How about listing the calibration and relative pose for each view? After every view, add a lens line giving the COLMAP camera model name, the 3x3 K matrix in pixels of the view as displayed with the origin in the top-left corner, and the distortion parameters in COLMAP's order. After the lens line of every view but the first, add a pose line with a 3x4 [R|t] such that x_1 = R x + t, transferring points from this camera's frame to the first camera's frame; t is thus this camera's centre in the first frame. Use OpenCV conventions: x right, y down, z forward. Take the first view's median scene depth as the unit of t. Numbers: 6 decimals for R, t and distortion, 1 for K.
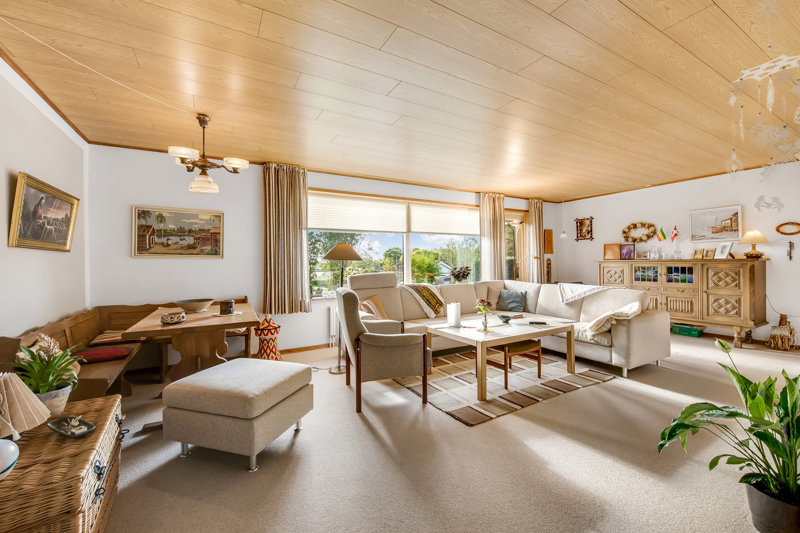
lens RADIAL K [[329.8, 0, 402.2], [0, 329.8, 267.2], [0, 0, 1]] dist [0.001121, 0.000030]
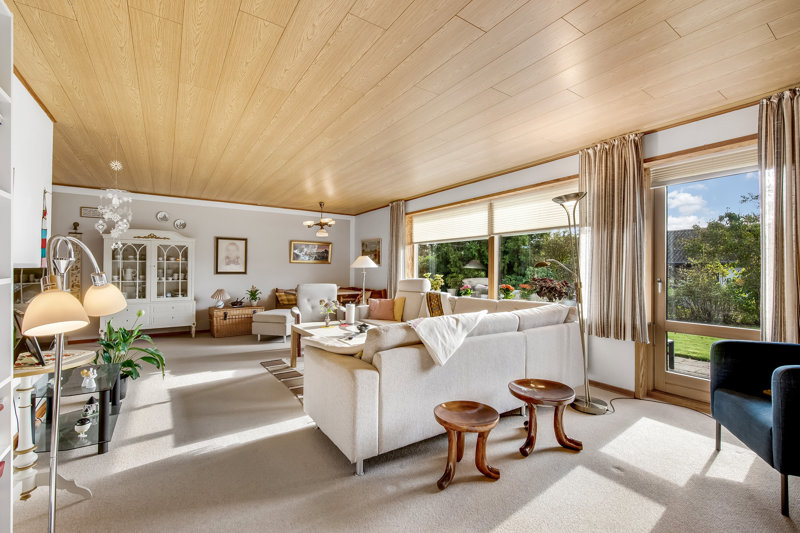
lens RADIAL K [[354.9, 0, 418.0], [0, 354.9, 269.6], [0, 0, 1]] dist [-0.016451, -0.000173]
pose [[0.091718, -0.001325, -0.995784, 1.180274], [-0.028214, 0.999594, -0.003928, -0.005181], [0.995385, 0.028456, 0.091643, 0.923545]]
